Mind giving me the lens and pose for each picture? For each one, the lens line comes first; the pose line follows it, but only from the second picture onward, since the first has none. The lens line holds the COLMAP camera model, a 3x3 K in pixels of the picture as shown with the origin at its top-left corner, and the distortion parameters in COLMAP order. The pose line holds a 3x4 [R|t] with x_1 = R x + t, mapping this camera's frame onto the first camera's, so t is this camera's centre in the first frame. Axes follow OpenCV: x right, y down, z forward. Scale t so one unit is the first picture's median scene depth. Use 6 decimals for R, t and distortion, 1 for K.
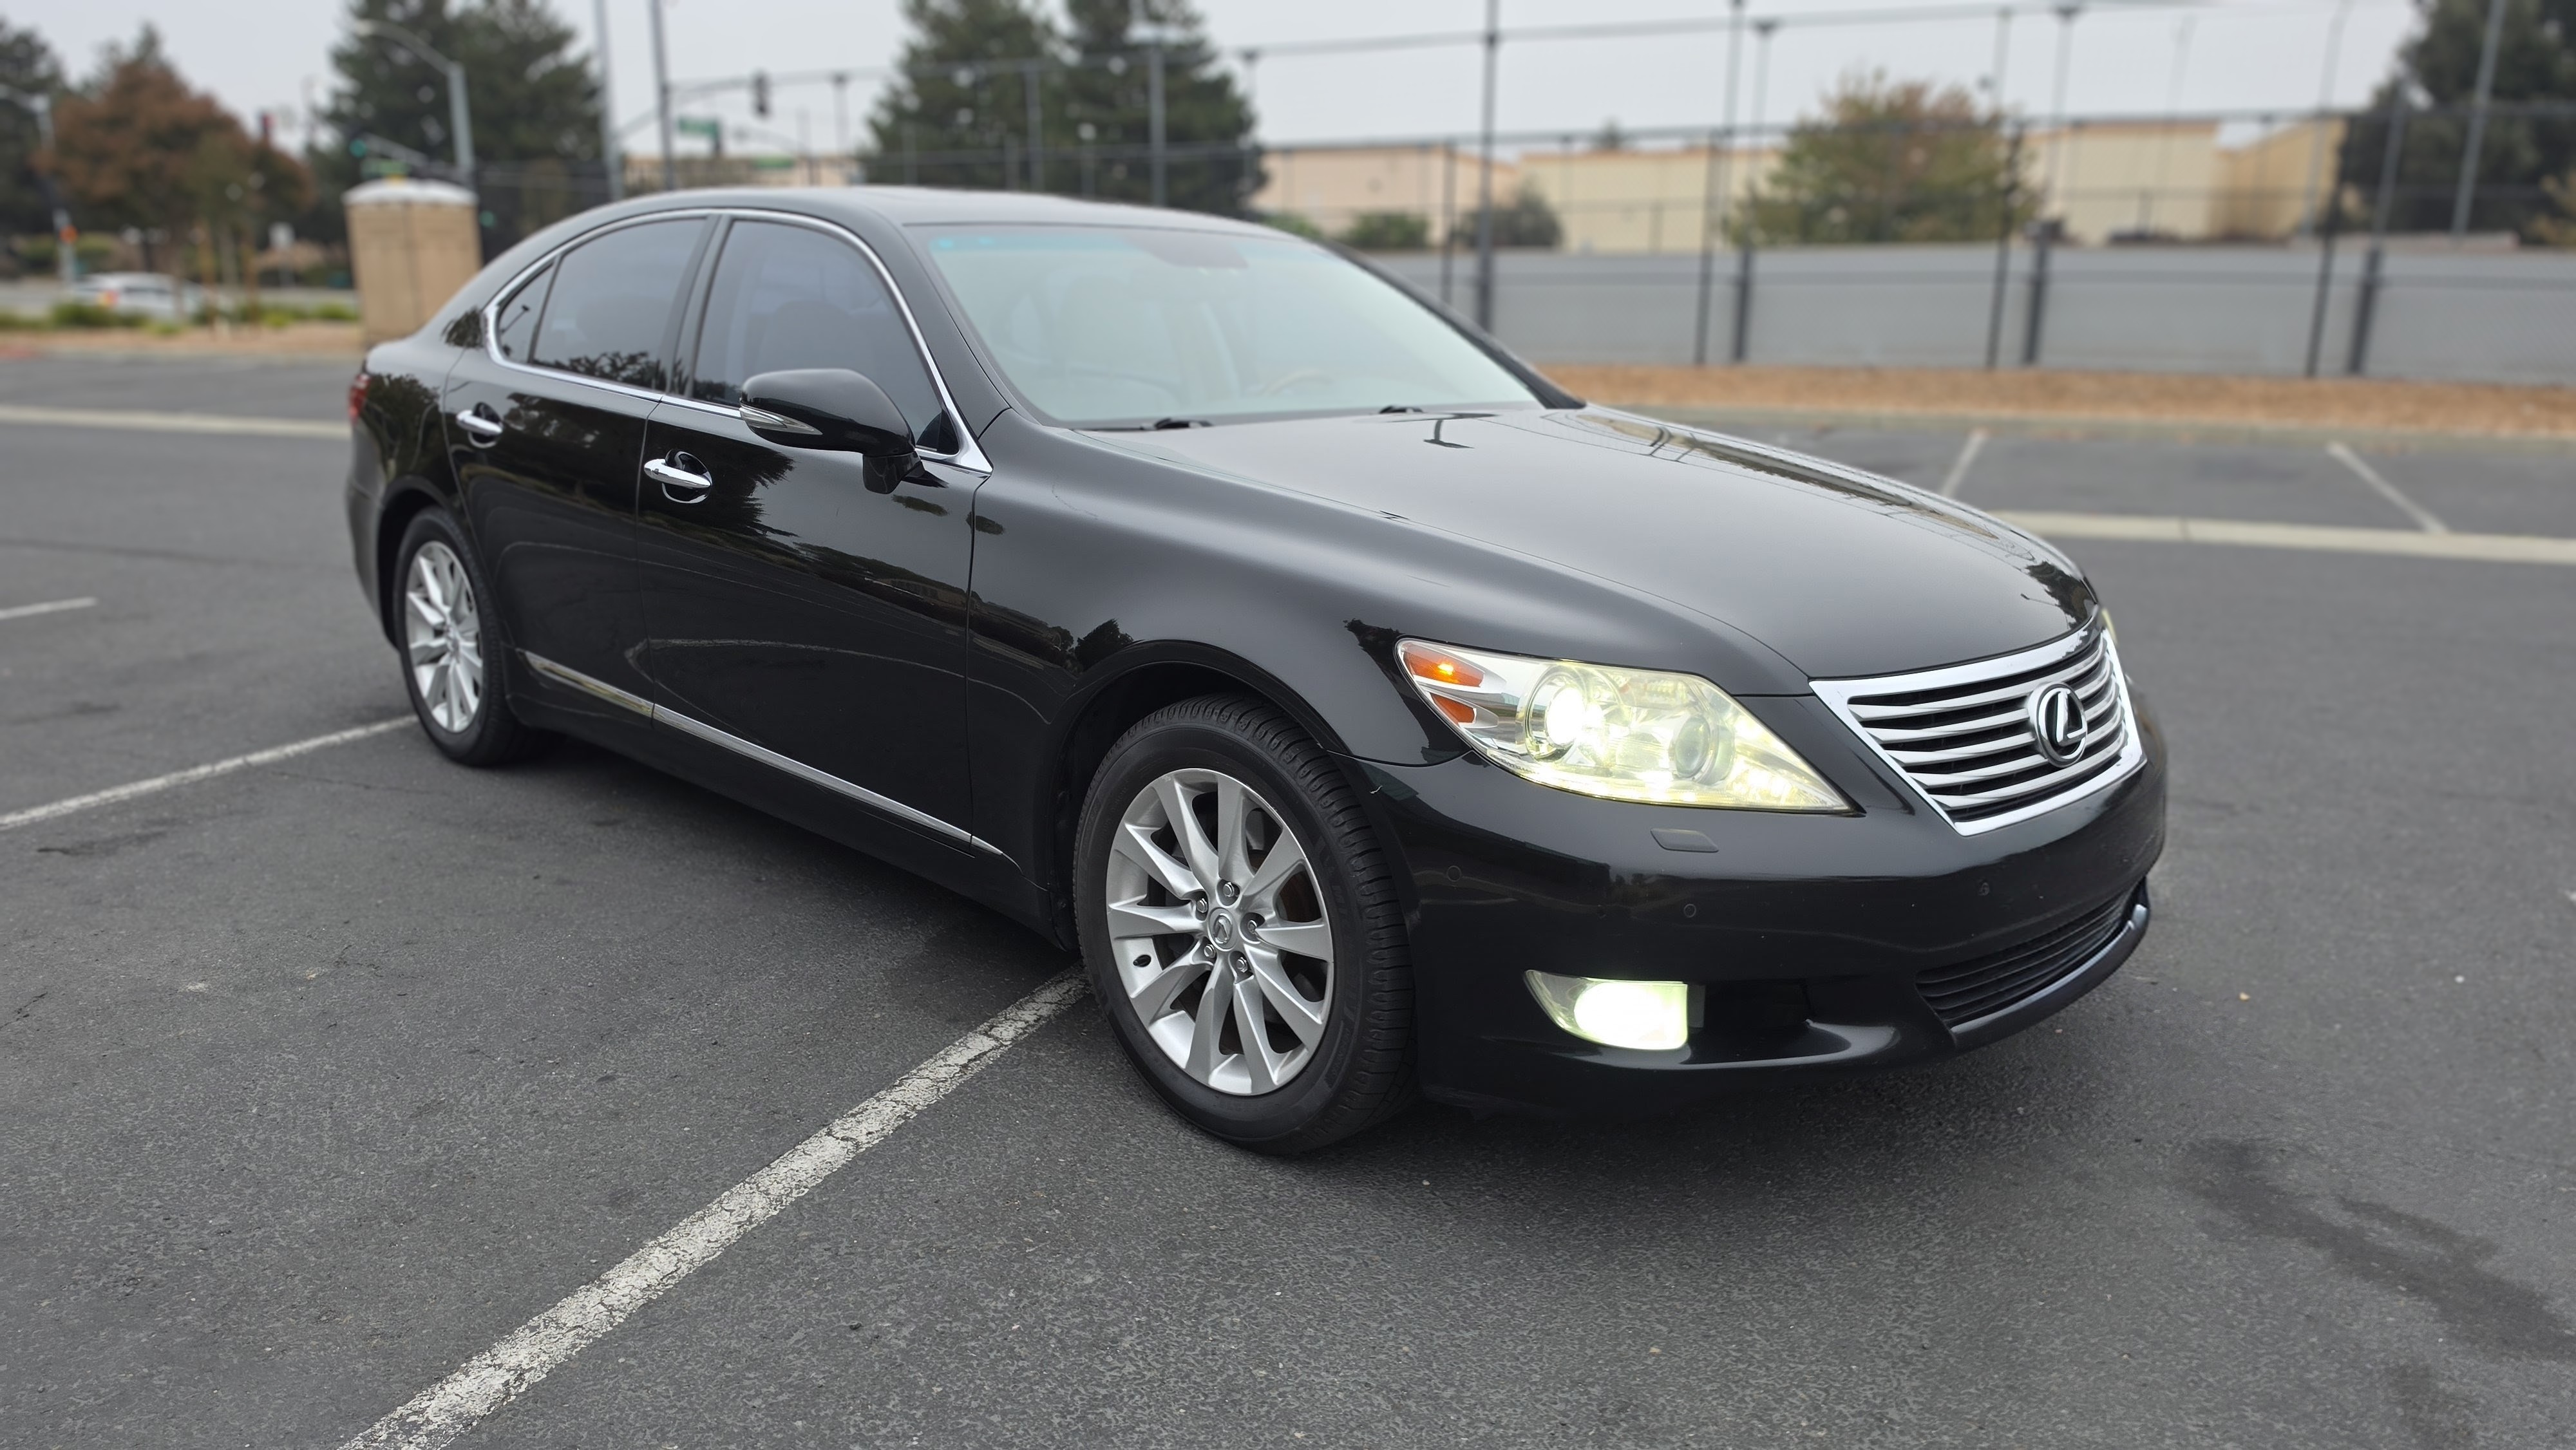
lens RADIAL K [[1805.4, 0, 1288.7], [0, 1805.4, 711.0], [0, 0, 1]] dist [0.025256, -0.026944]
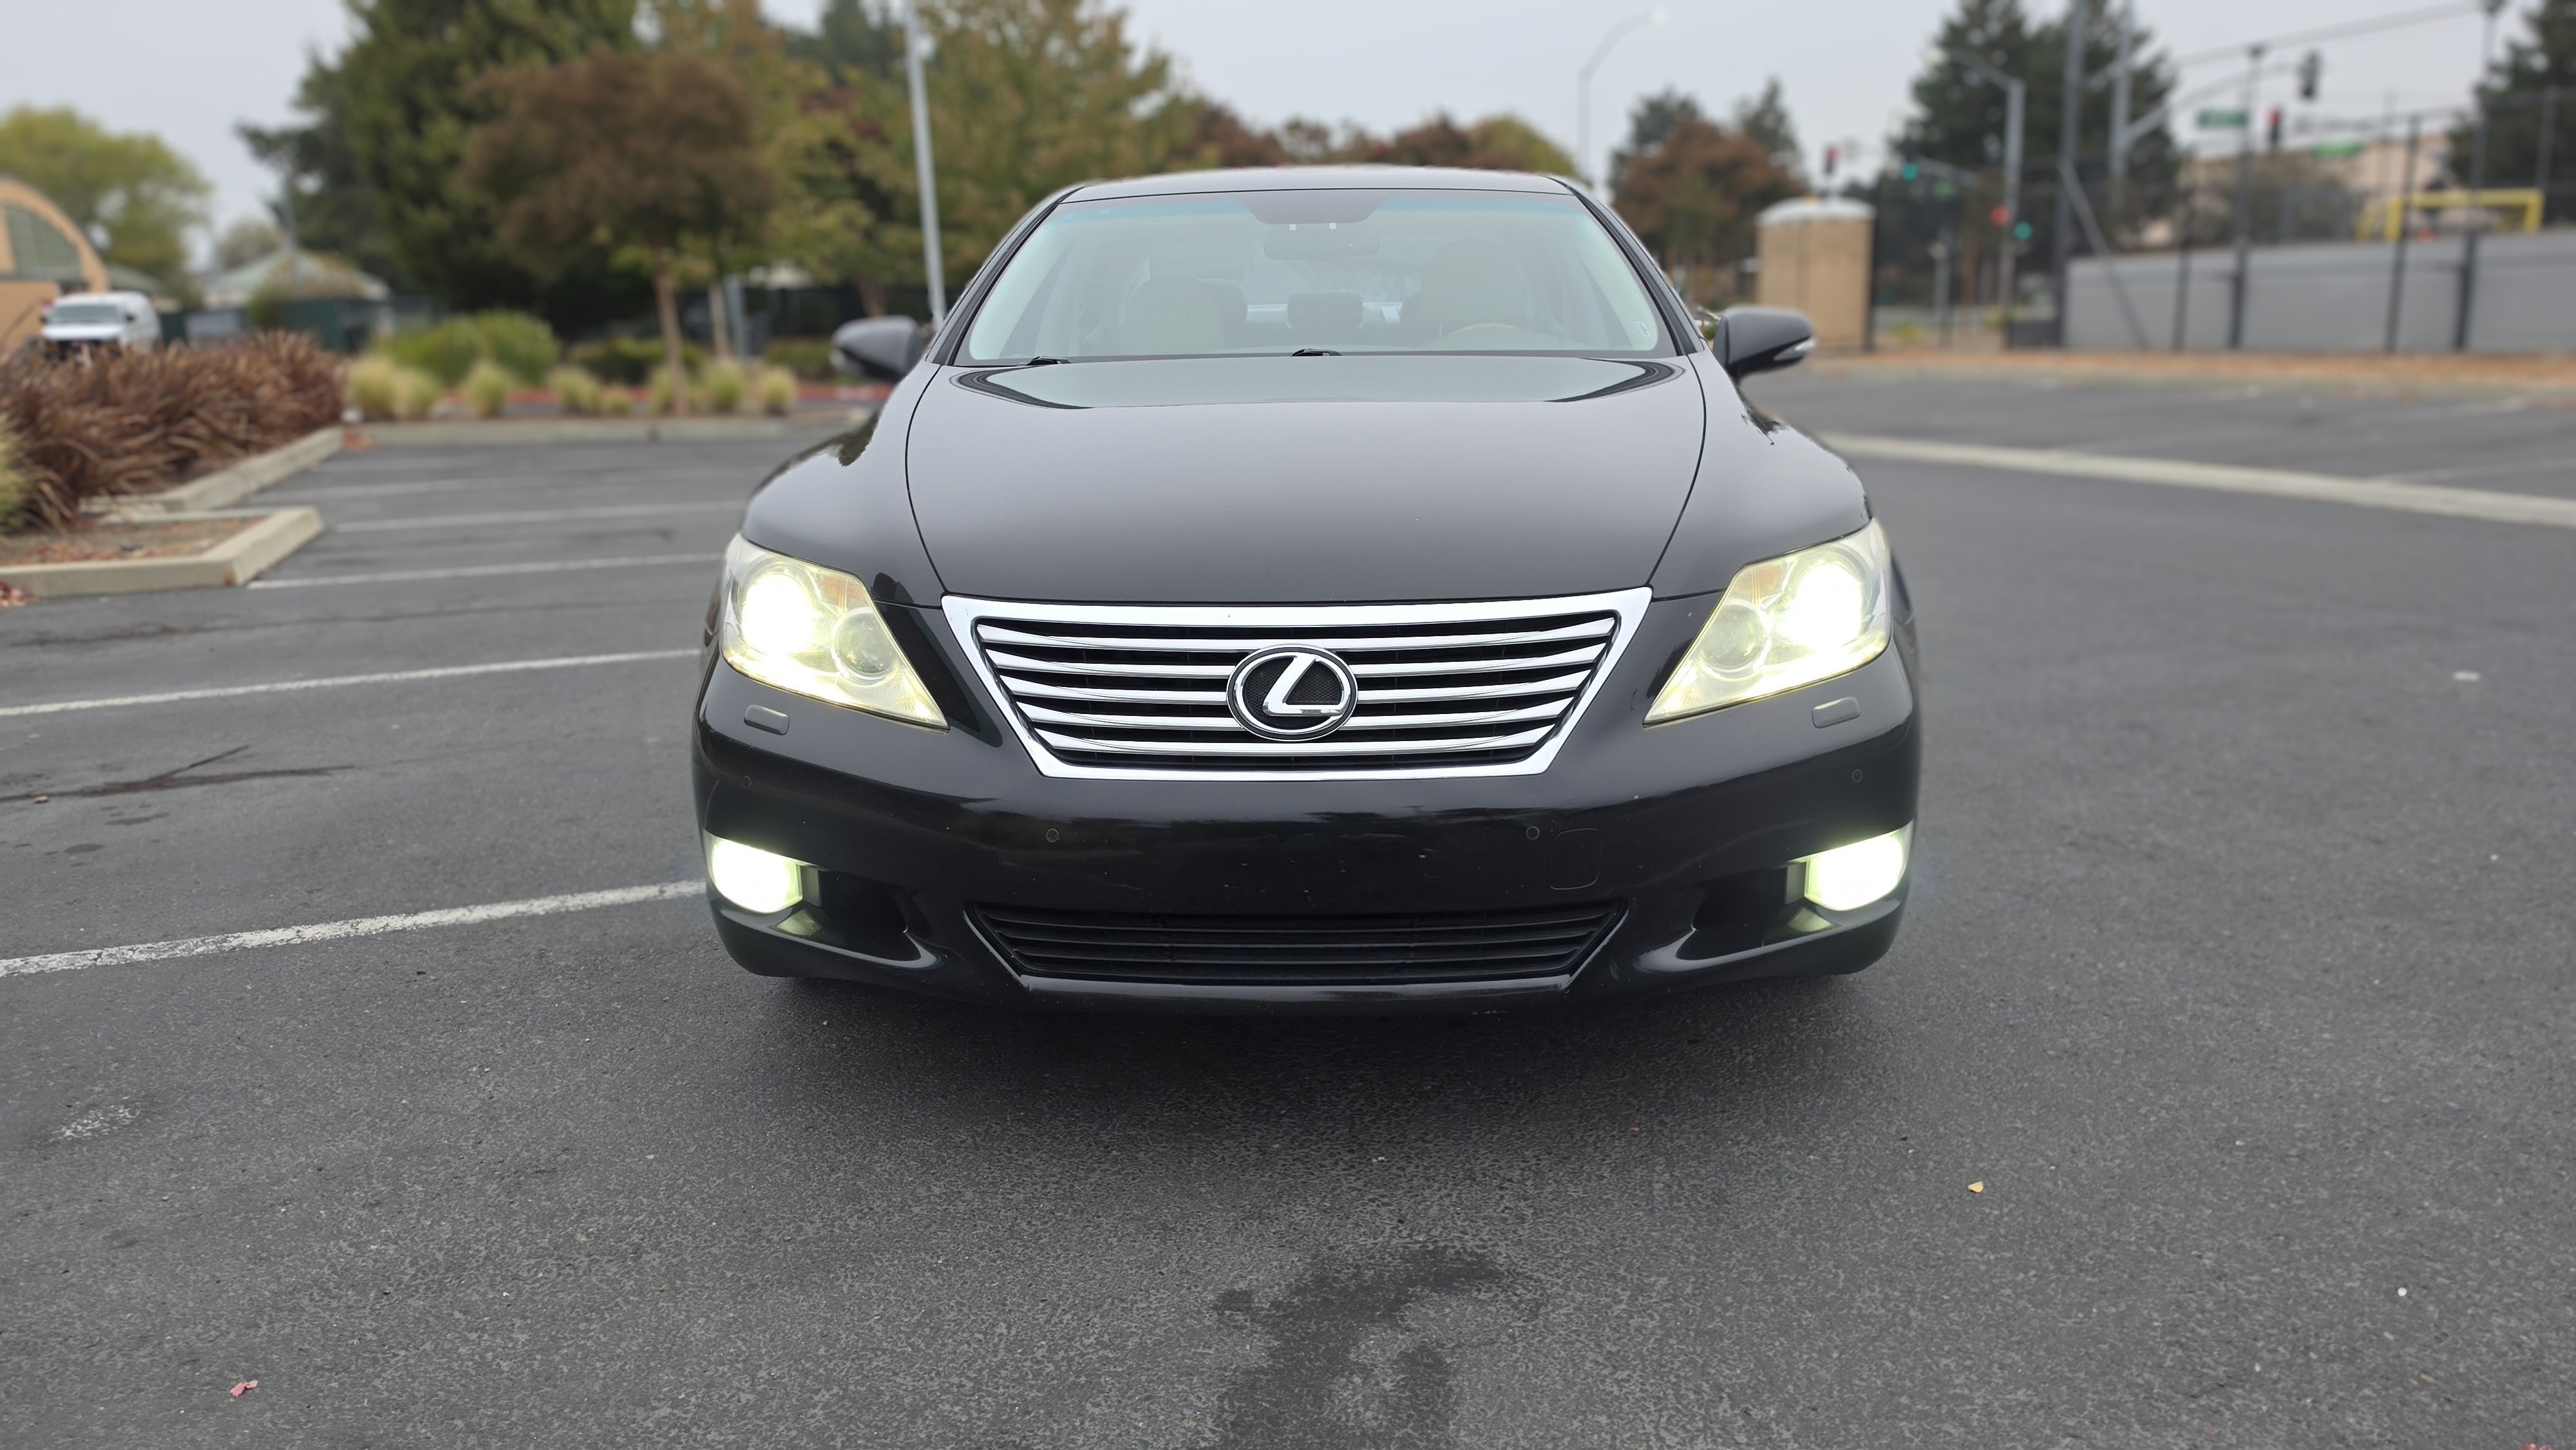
lens RADIAL K [[1805.4, 0, 1292.1], [0, 1805.4, 730.3], [0, 0, 1]] dist [0.025256, -0.026944]
pose [[0.685530, 0.139445, -0.714565, 0.143198], [-0.137596, 0.988613, 0.060920, -0.003748], [0.714924, 0.056559, 0.696911, 0.055871]]
